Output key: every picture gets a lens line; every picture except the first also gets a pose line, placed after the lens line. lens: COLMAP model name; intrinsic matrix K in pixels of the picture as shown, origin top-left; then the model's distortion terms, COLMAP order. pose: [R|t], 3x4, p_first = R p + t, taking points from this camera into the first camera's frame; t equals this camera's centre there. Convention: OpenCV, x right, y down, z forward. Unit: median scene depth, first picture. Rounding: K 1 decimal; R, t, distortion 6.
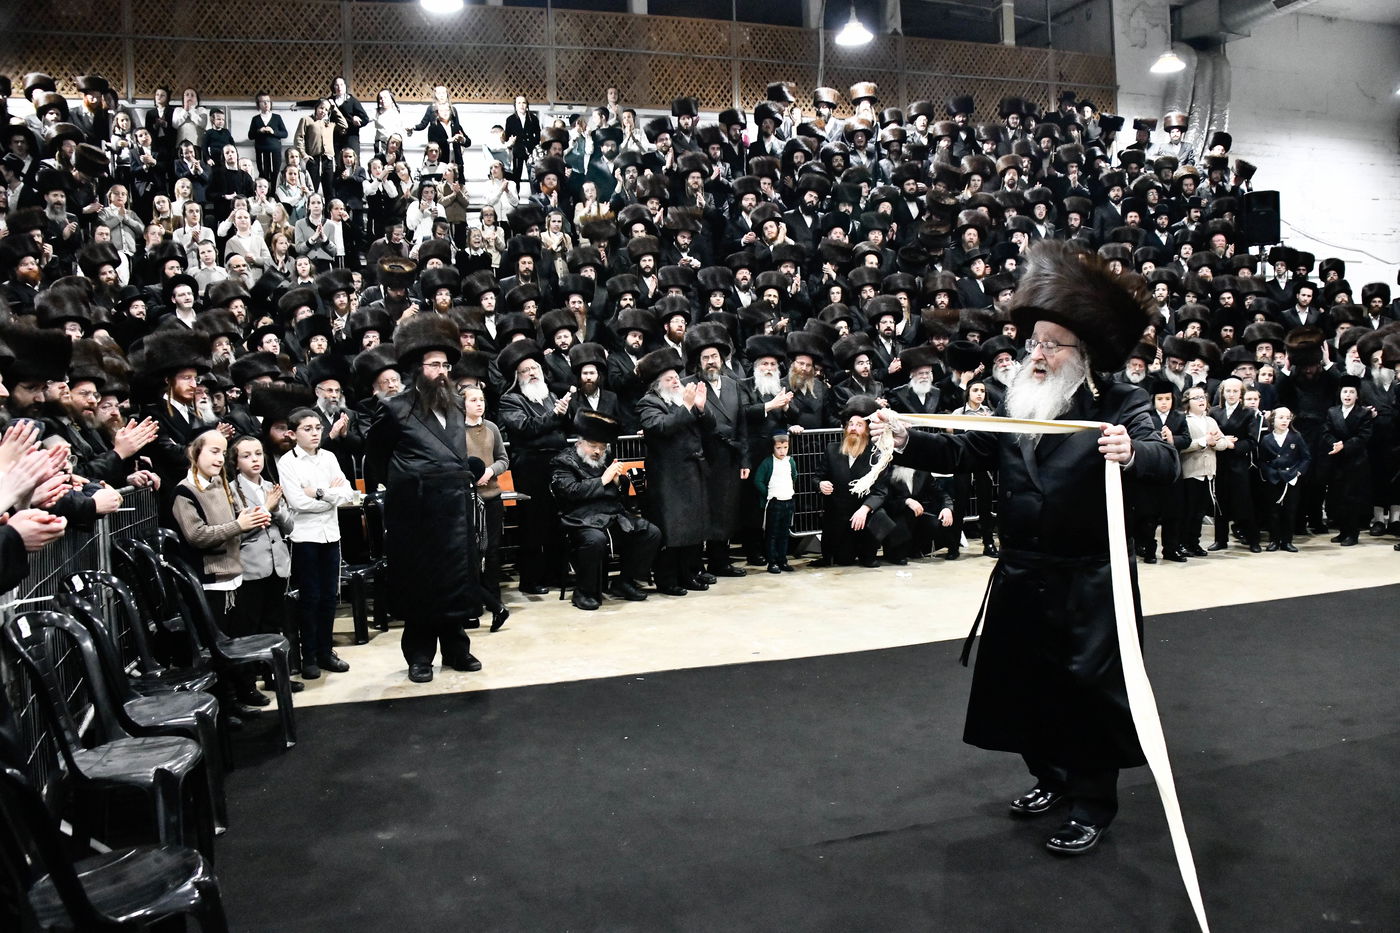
lens RADIAL K [[1120.5, 0, 703.4], [0, 1120.5, 460.0], [0, 0, 1]] dist [-0.149394, 0.089394]
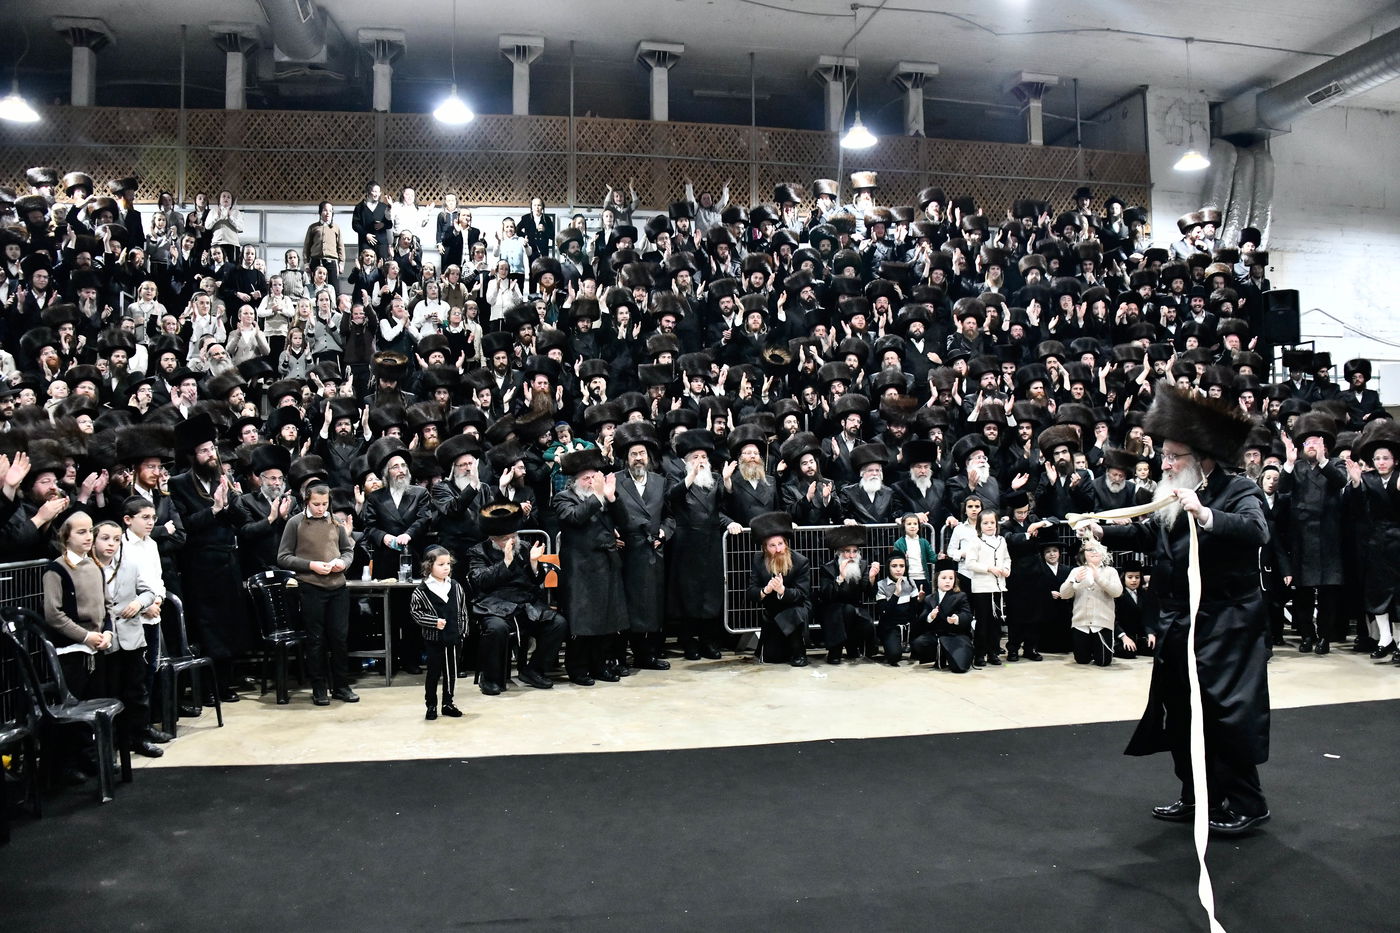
lens RADIAL K [[1118.2, 0, 700.0], [0, 1118.2, 466.5], [0, 0, 1]] dist [-0.148514, 0.086091]
pose [[0.992910, 0.020778, -0.117038, 0.120070], [-0.029552, 0.996840, -0.073740, -0.004337], [0.115136, 0.076676, 0.990386, -0.007832]]
